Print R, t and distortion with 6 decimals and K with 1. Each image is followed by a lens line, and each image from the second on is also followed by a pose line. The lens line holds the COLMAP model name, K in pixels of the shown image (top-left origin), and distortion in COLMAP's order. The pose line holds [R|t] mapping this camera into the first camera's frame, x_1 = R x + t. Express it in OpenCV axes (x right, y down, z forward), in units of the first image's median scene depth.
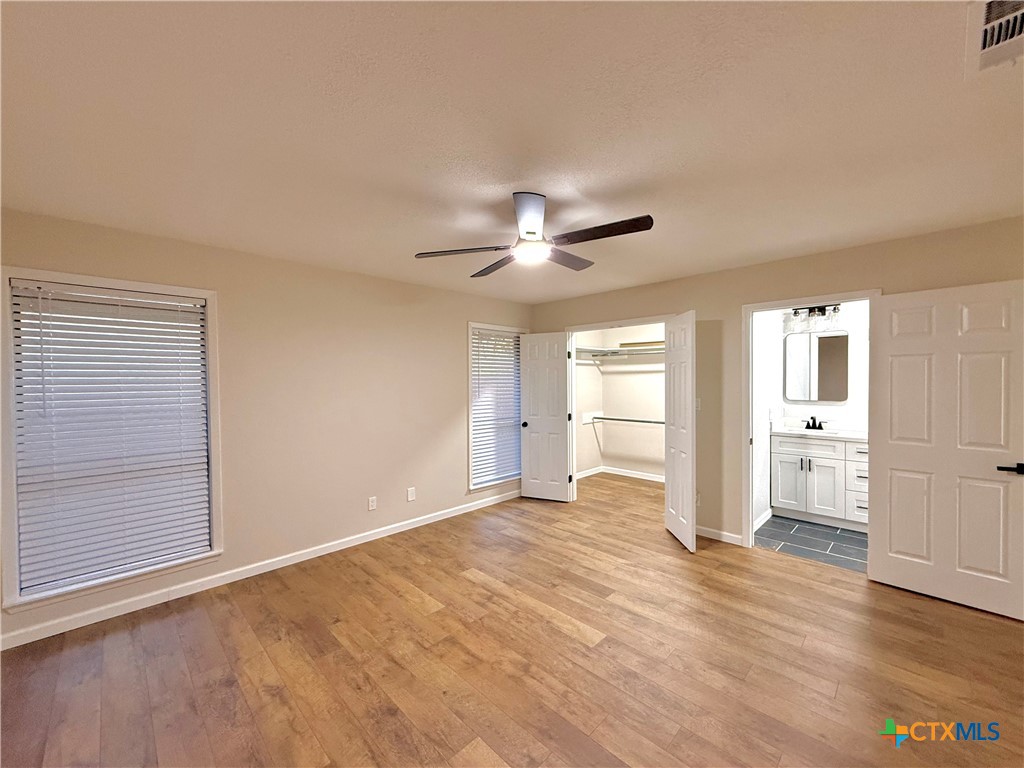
lens RADIAL K [[407.0, 0, 510.8], [0, 407.0, 386.4], [0, 0, 1]] dist [0.001103, -0.000284]
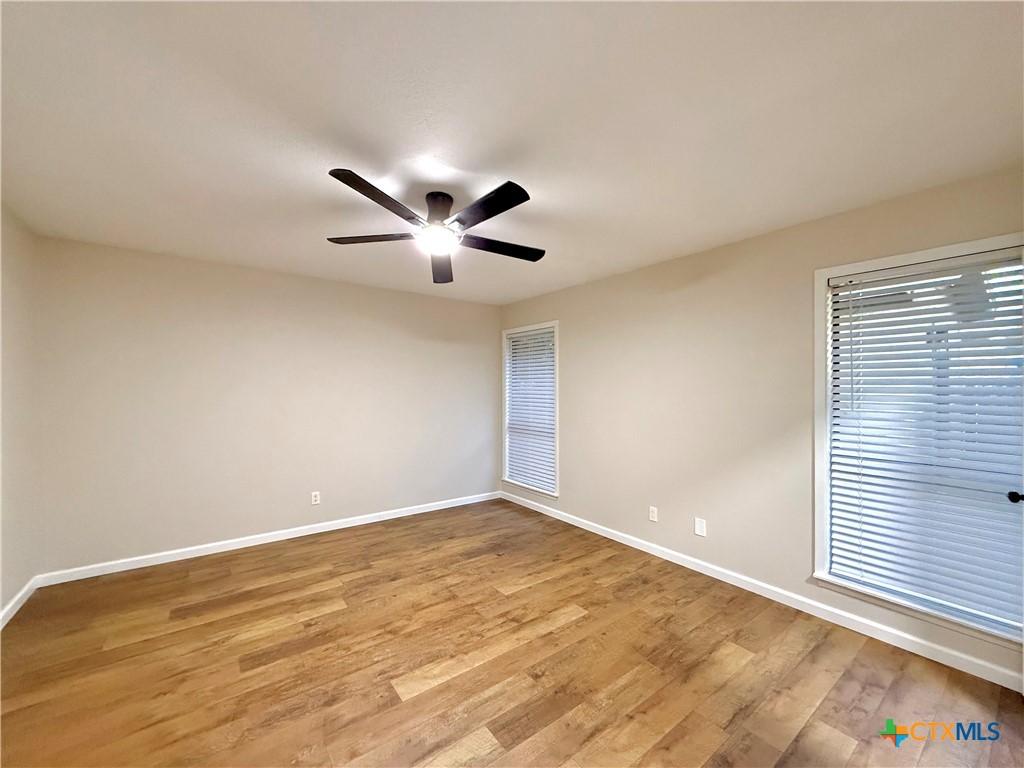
lens RADIAL K [[407.0, 0, 510.8], [0, 407.0, 386.4], [0, 0, 1]] dist [0.001103, -0.000284]
pose [[-0.140817, 0.002229, -0.990033, 0.883580], [-0.019158, 0.999804, 0.004976, 0.006635], [0.989850, 0.019668, -0.140747, 1.183409]]
